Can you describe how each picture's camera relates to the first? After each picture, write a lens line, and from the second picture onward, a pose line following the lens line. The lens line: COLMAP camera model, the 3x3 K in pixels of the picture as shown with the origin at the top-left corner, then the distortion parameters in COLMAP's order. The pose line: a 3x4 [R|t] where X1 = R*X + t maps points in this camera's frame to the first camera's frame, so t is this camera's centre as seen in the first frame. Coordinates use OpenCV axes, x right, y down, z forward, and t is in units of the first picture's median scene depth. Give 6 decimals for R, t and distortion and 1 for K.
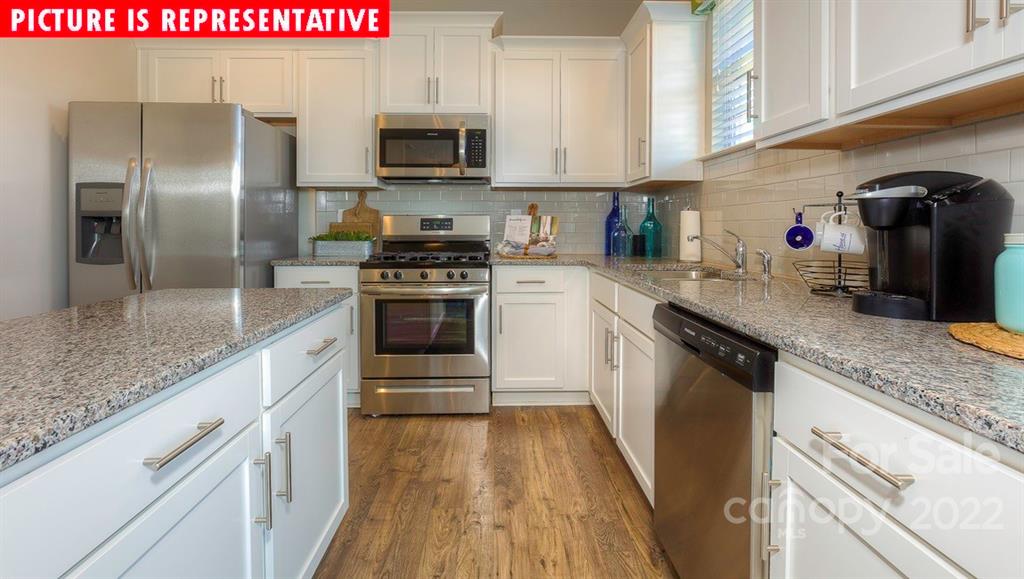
lens RADIAL K [[471.0, 0, 505.7], [0, 471.0, 228.5], [0, 0, 1]] dist [-0.011630, 0.000452]
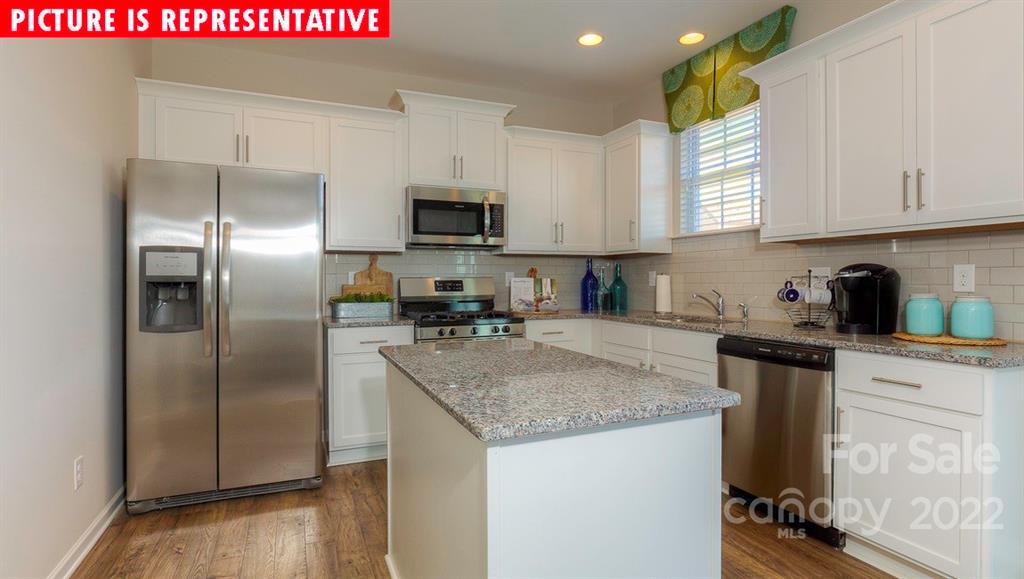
lens RADIAL K [[507.2, 0, 511.5], [0, 507.2, 287.6], [0, 0, 1]] dist [-0.016708, 0.000565]
pose [[0.926788, -0.008926, 0.375478, -0.491608], [0.006352, 0.999947, 0.008094, -0.014730], [-0.375531, -0.005117, 0.926796, -0.170458]]
